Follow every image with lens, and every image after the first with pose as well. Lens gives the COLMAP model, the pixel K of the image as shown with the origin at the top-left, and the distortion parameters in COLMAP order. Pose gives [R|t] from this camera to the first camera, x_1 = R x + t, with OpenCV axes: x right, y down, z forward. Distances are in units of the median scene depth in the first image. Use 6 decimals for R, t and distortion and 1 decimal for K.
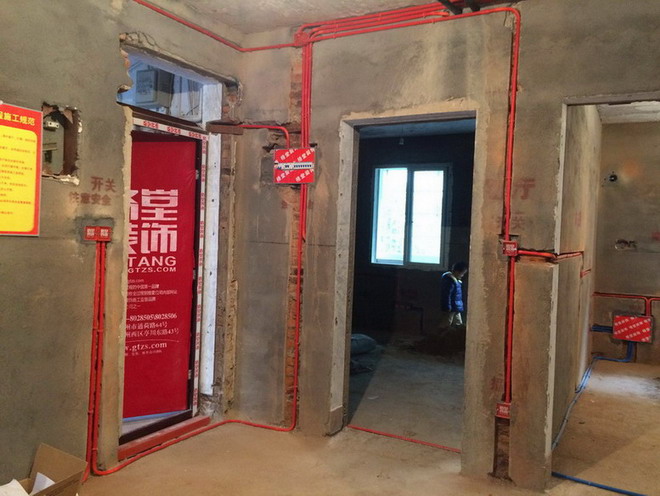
lens RADIAL K [[556.6, 0, 328.8], [0, 556.6, 247.0], [0, 0, 1]] dist [0.047301, -0.062428]
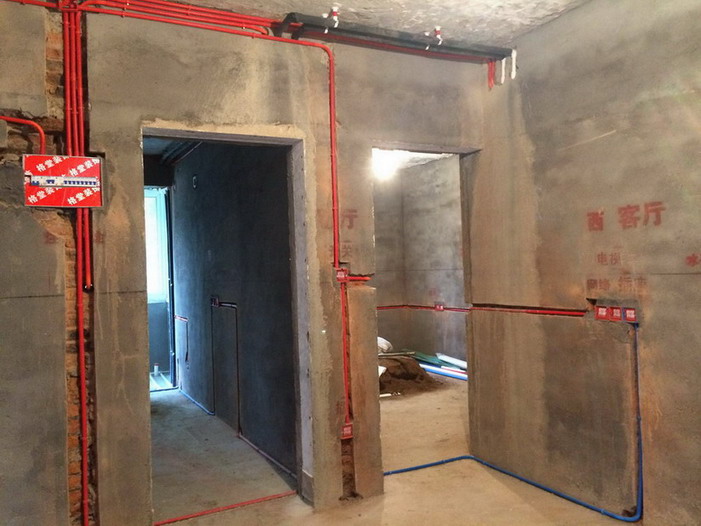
lens RADIAL K [[591.1, 0, 348.1], [0, 591.1, 263.0], [0, 0, 1]] dist [0.047301, -0.062428]
pose [[0.543844, -0.051526, 0.837603, -0.527444], [0.078258, 0.996878, 0.010512, -0.027755], [-0.835530, 0.059832, 0.546178, 0.336414]]
